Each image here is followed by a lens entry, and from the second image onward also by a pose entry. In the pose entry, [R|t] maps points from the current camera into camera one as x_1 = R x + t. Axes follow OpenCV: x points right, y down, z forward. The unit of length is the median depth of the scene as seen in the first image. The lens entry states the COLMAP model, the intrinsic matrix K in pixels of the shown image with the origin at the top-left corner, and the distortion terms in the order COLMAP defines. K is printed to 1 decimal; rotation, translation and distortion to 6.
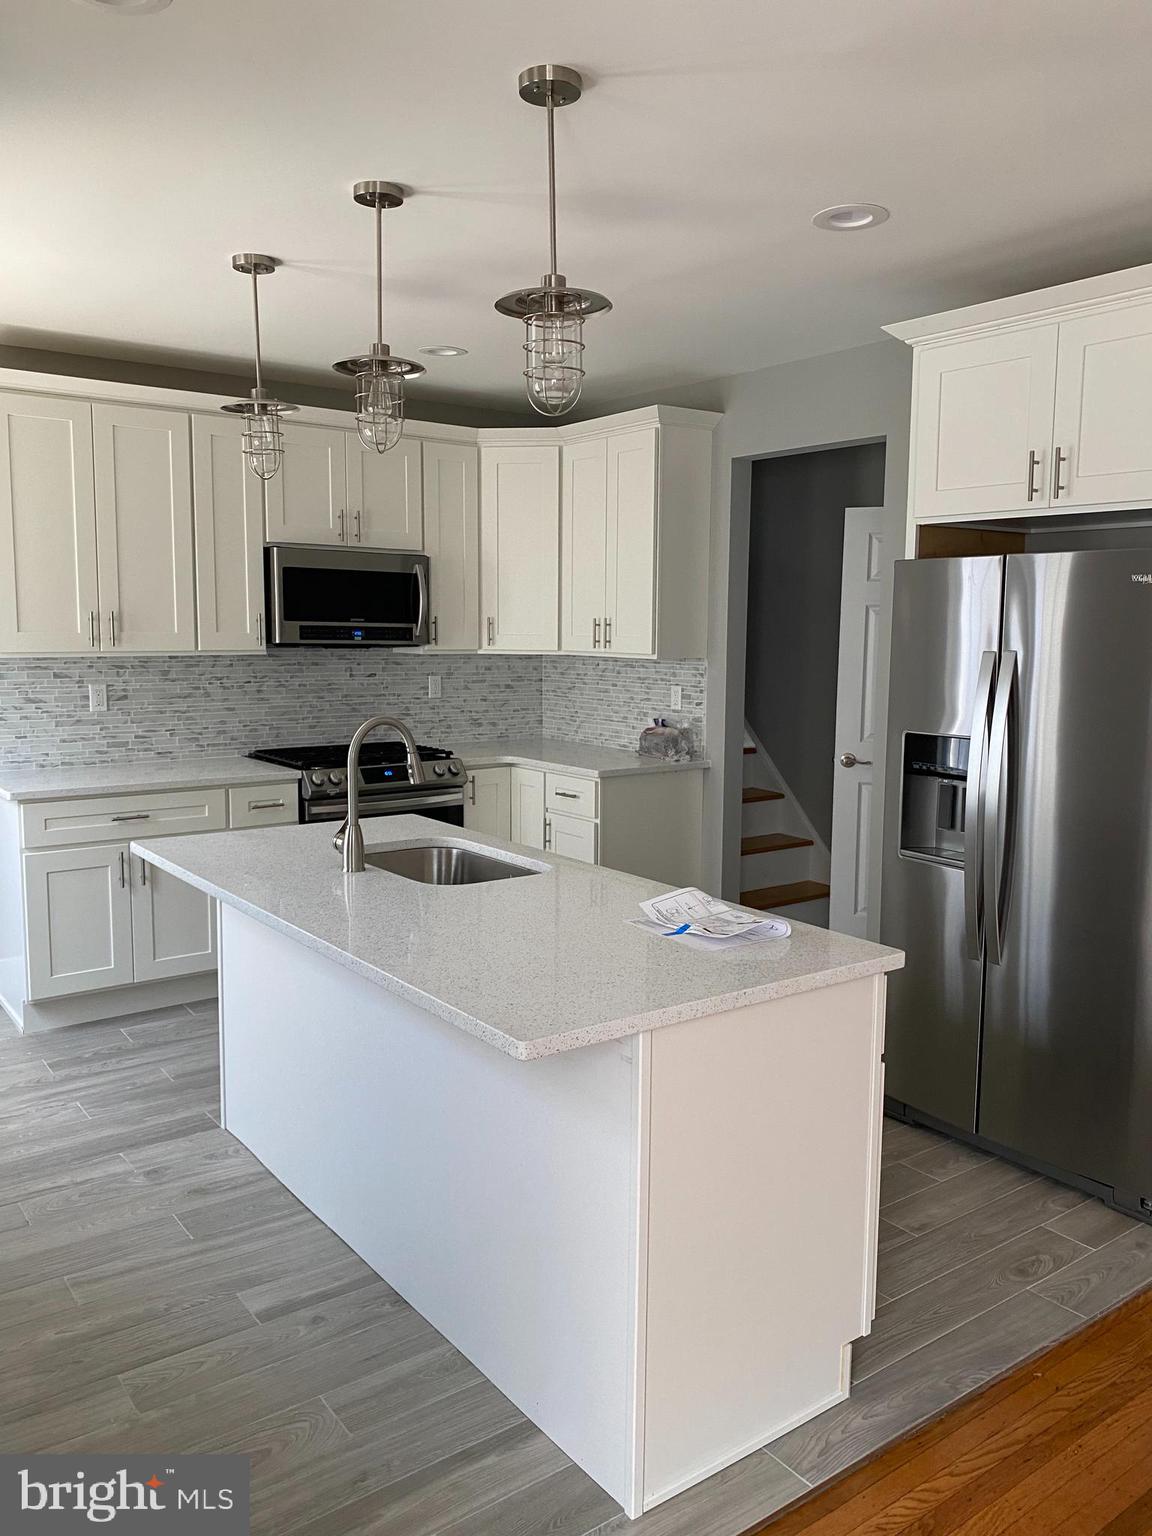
lens RADIAL K [[1181.5, 0, 576.0], [0, 1181.5, 768.0], [0, 0, 1]] dist [0.001209, -0.000137]
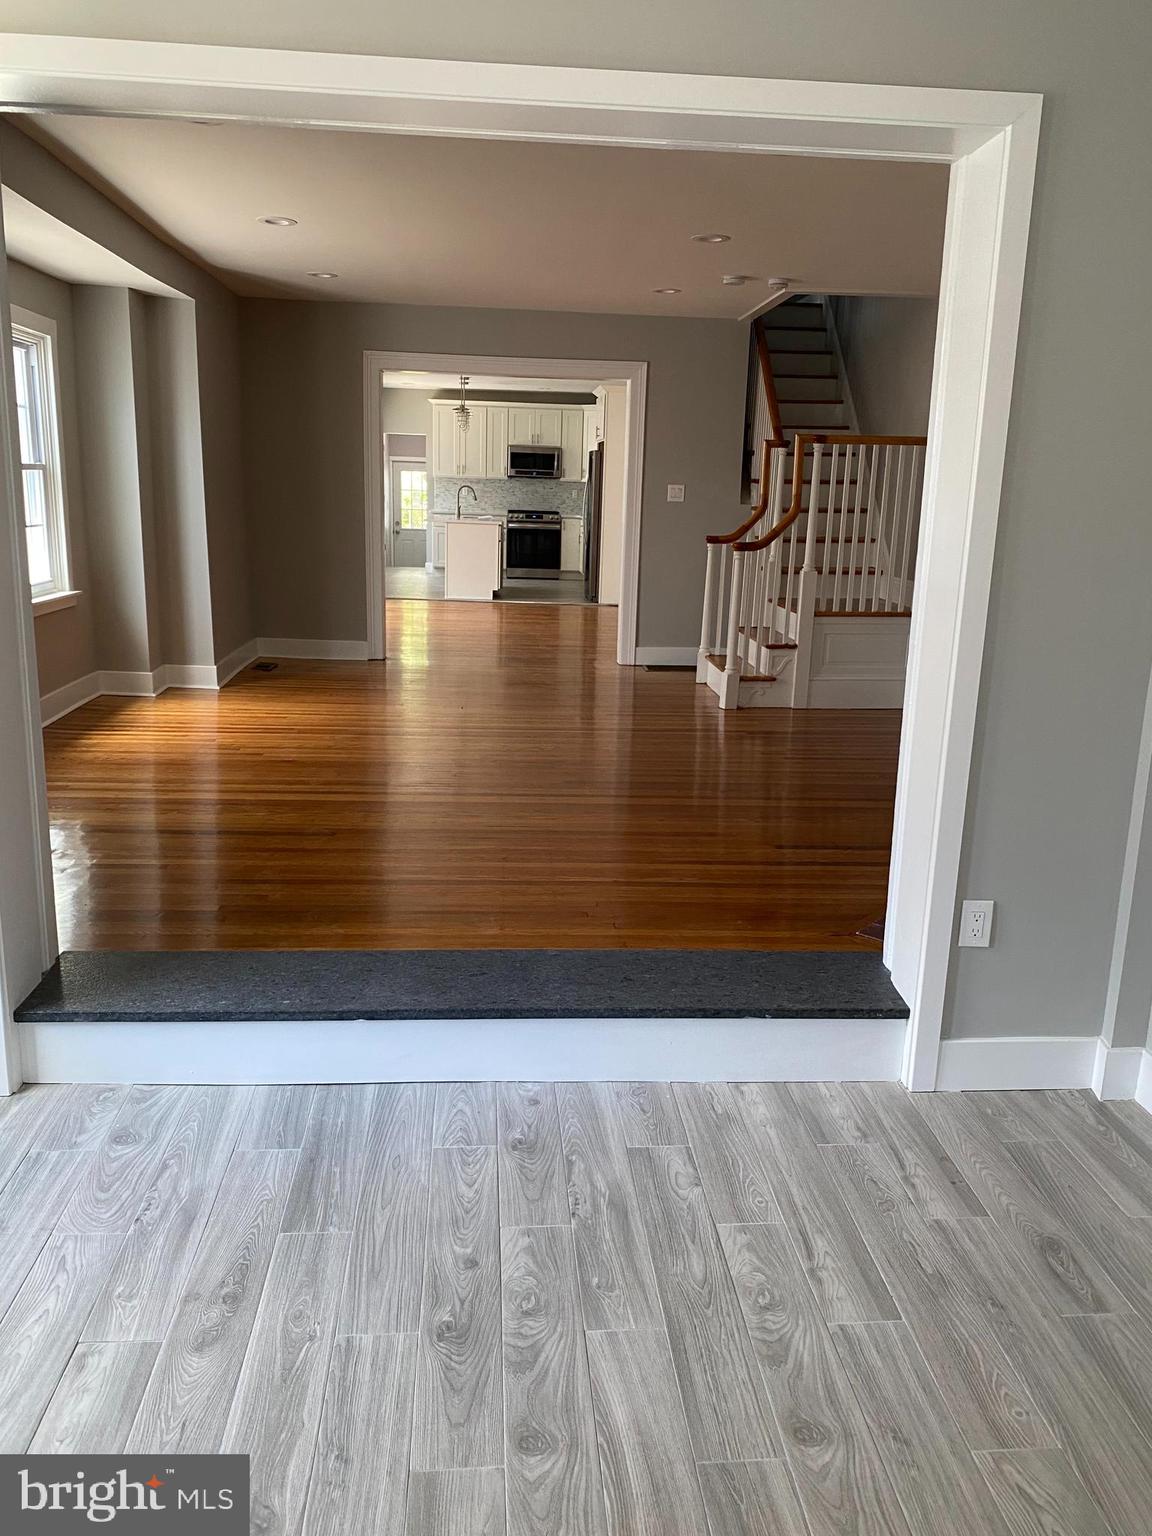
lens RADIAL K [[1181.5, 0, 576.0], [0, 1181.5, 768.0], [0, 0, 1]] dist [0.001209, -0.000137]
pose [[0.845650, 0.138041, -0.515578, 1.683184], [-0.085880, 0.988581, 0.123824, 0.270737], [0.526784, -0.060434, 0.847848, -1.713328]]
